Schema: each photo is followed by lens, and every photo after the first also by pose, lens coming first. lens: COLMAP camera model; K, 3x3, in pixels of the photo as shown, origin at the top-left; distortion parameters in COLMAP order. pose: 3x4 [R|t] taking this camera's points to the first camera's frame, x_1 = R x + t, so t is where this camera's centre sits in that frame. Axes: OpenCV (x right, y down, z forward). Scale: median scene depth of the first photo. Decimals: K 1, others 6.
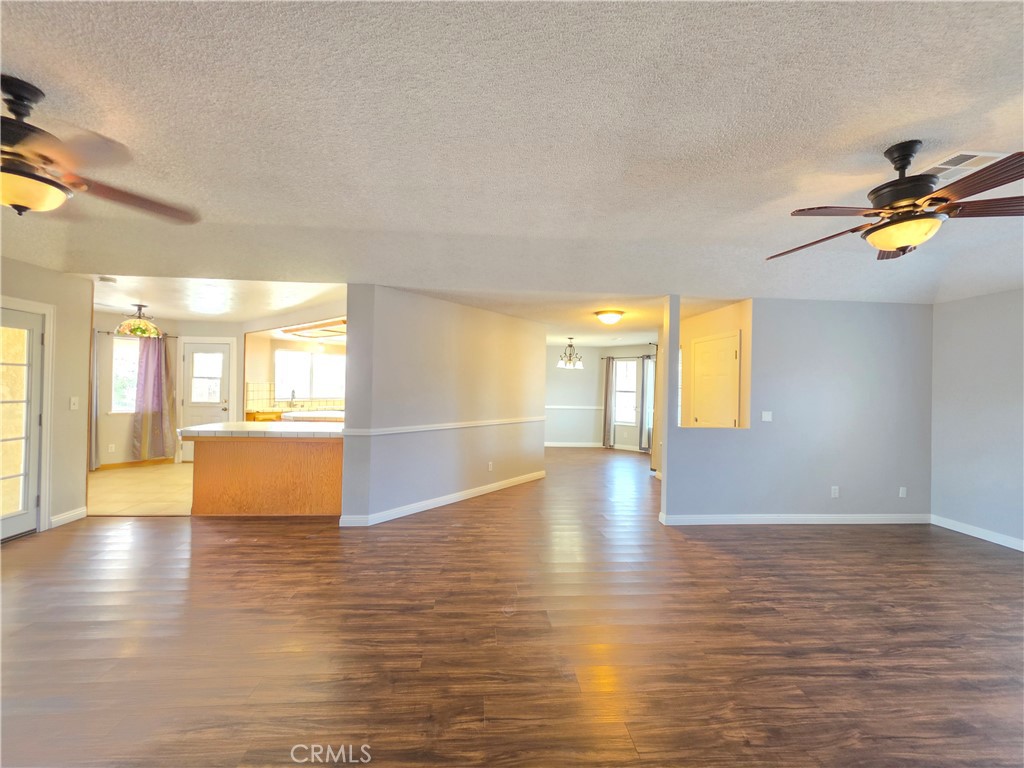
lens RADIAL K [[411.8, 0, 509.2], [0, 411.8, 382.4], [0, 0, 1]] dist [-0.002147, 0.000775]
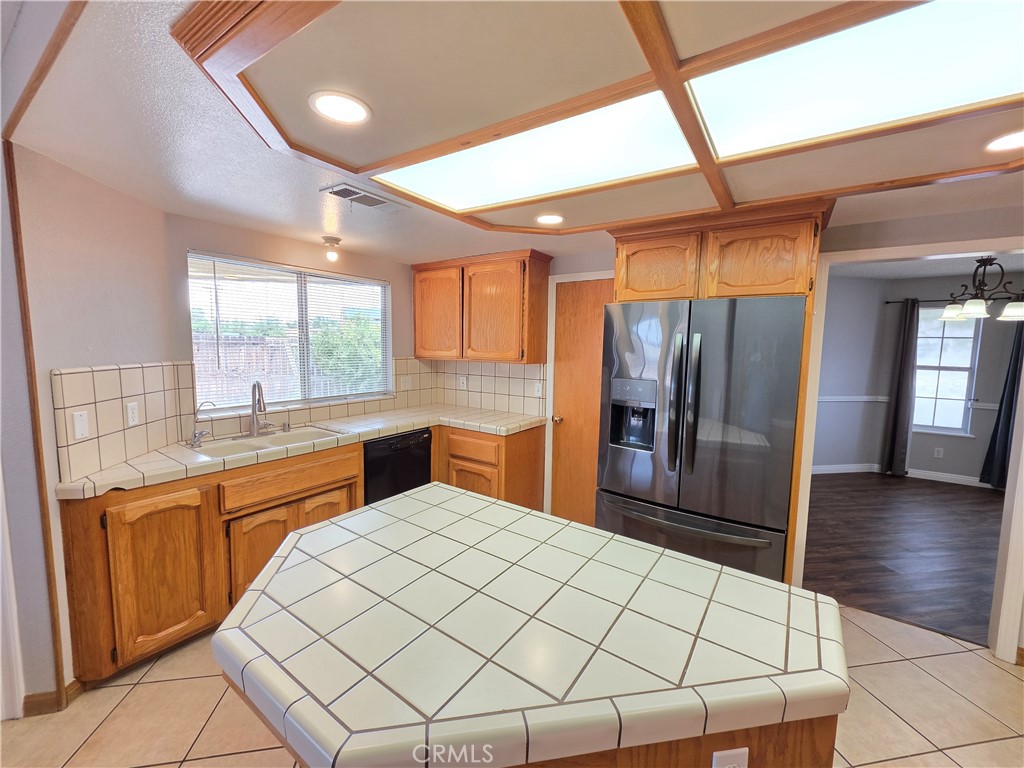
lens RADIAL K [[411.8, 0, 507.9], [0, 411.8, 382.1], [0, 0, 1]] dist [-0.002147, 0.000775]
pose [[0.995416, -0.008538, 0.095258, -0.474426], [-0.001498, 0.994494, 0.104785, -0.021002], [-0.095628, -0.104447, 0.989922, 0.874781]]
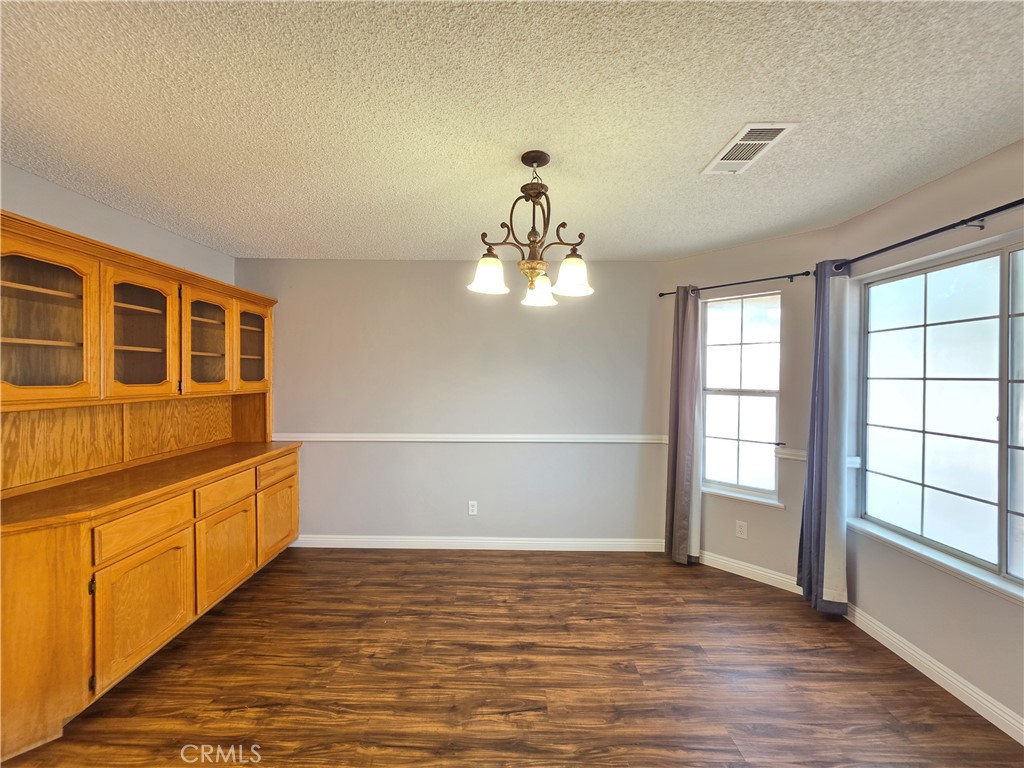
lens RADIAL K [[411.8, 0, 505.3], [0, 411.8, 379.4], [0, 0, 1]] dist [-0.002147, 0.000775]
pose [[0.996130, -0.011912, -0.087083, 0.206578], [0.013767, 0.999690, 0.020738, 0.005358], [0.086809, -0.021857, 0.995985, 1.064337]]
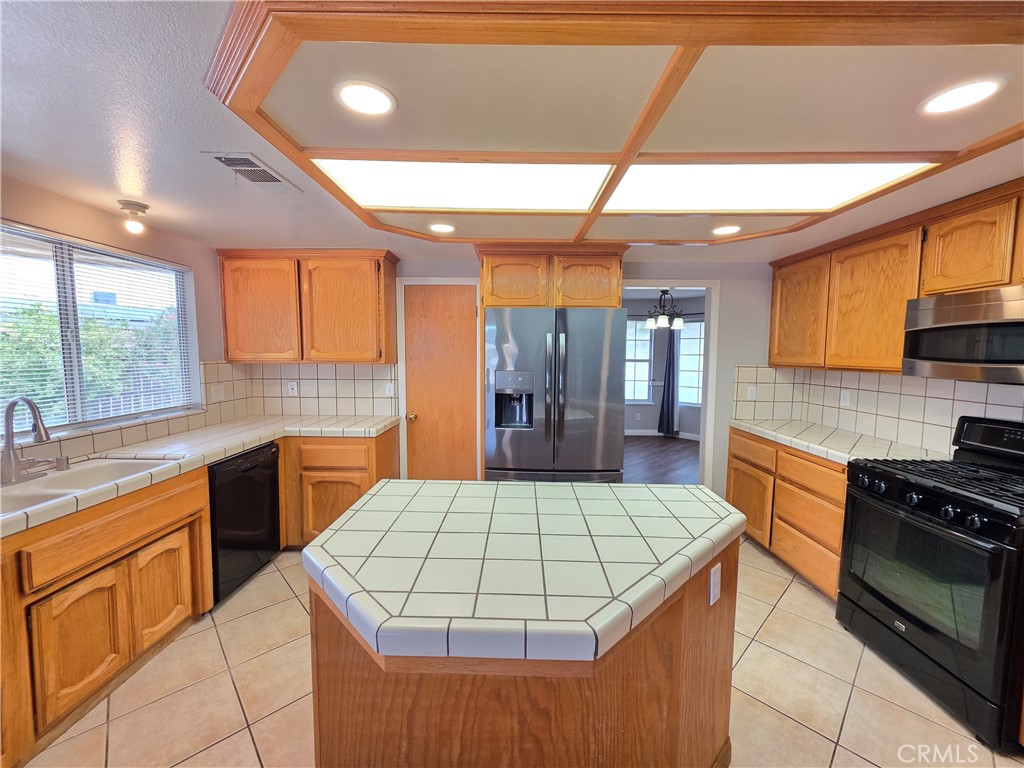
lens RADIAL K [[411.8, 0, 510.3], [0, 411.8, 381.5], [0, 0, 1]] dist [-0.002147, 0.000775]
pose [[0.775543, -0.058565, 0.628572, -0.605880], [0.000342, 0.995726, 0.092352, -0.015097], [-0.631294, -0.071408, 0.772249, 0.886767]]
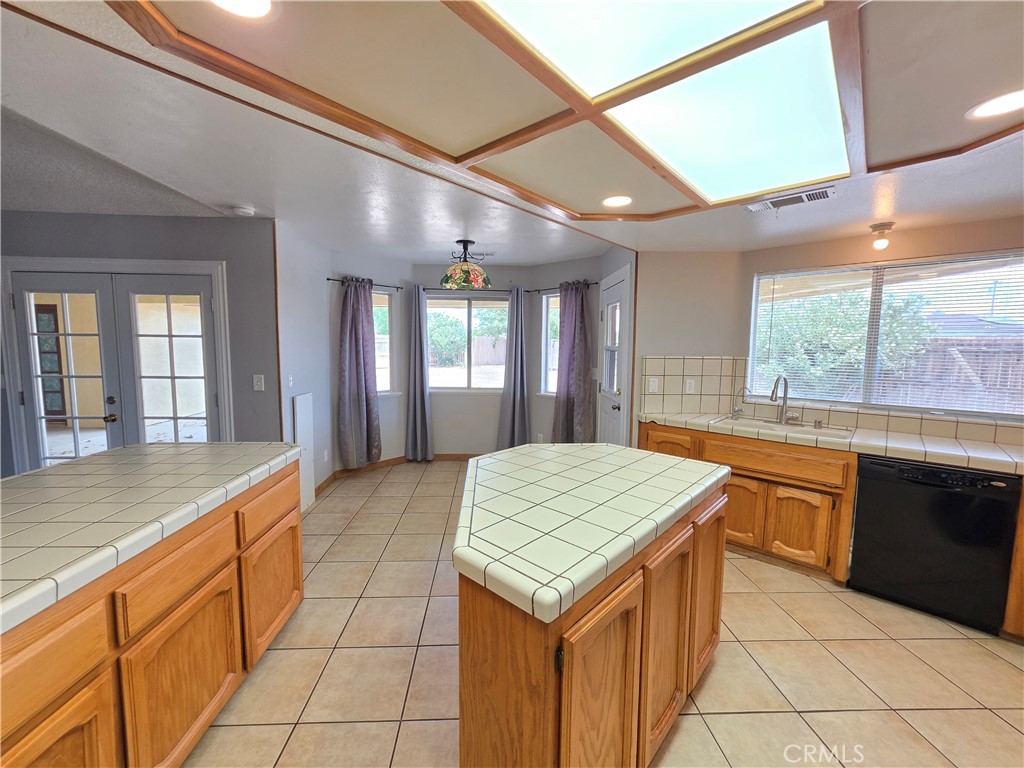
lens RADIAL K [[411.8, 0, 504.2], [0, 411.8, 380.2], [0, 0, 1]] dist [-0.002147, 0.000775]
pose [[-0.042957, 0.067521, -0.996793, -0.188306], [-0.000381, 0.997712, 0.067600, -0.005516], [0.999077, 0.003283, -0.042833, 1.006462]]
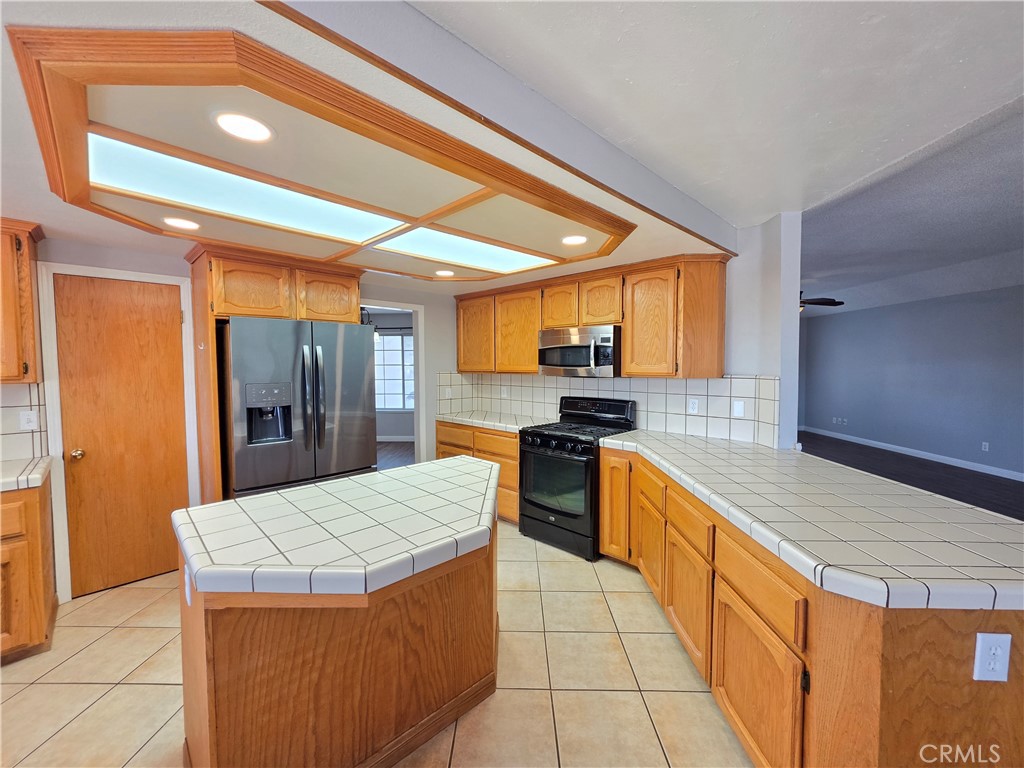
lens RADIAL K [[411.8, 0, 509.7], [0, 411.8, 379.3], [0, 0, 1]] dist [-0.002147, 0.000775]
pose [[0.093079, -0.058392, 0.993945, -0.723967], [-0.005323, 0.998235, 0.059143, -0.016449], [-0.995645, -0.010796, 0.092603, 0.934592]]
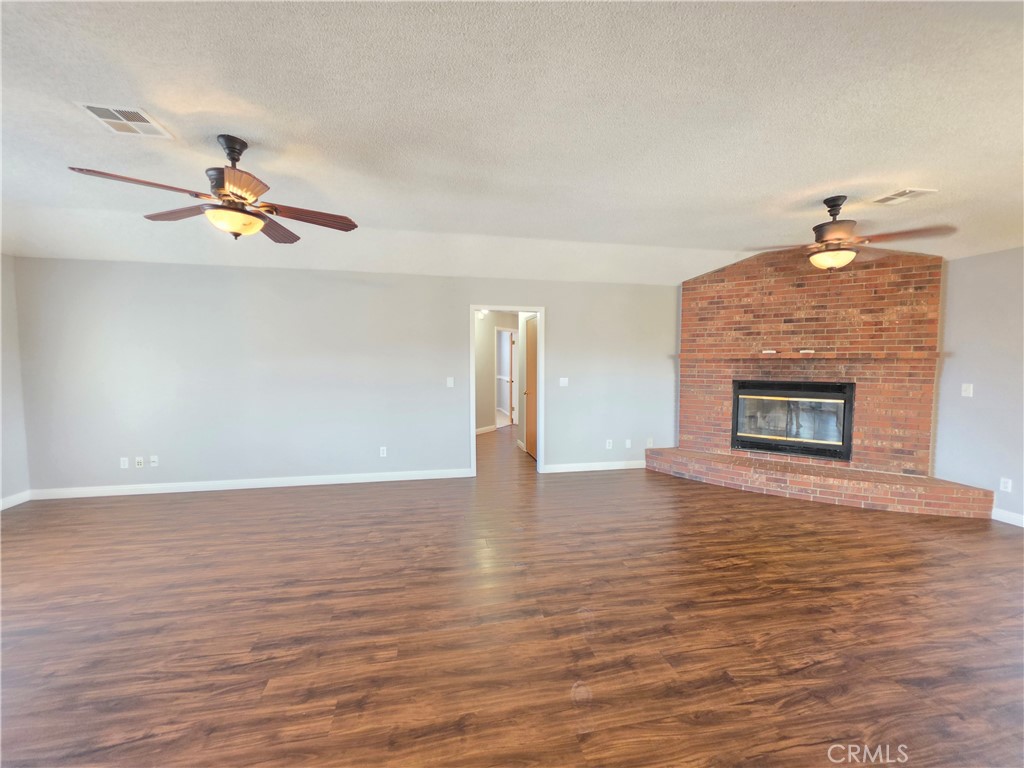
lens RADIAL K [[411.8, 0, 511.3], [0, 411.8, 379.3], [0, 0, 1]] dist [-0.002147, 0.000775]
pose [[-0.991735, -0.016720, -0.127209, 0.120301], [-0.021444, 0.999127, 0.035859, 0.006168], [0.126498, 0.038290, -0.991228, 0.789124]]
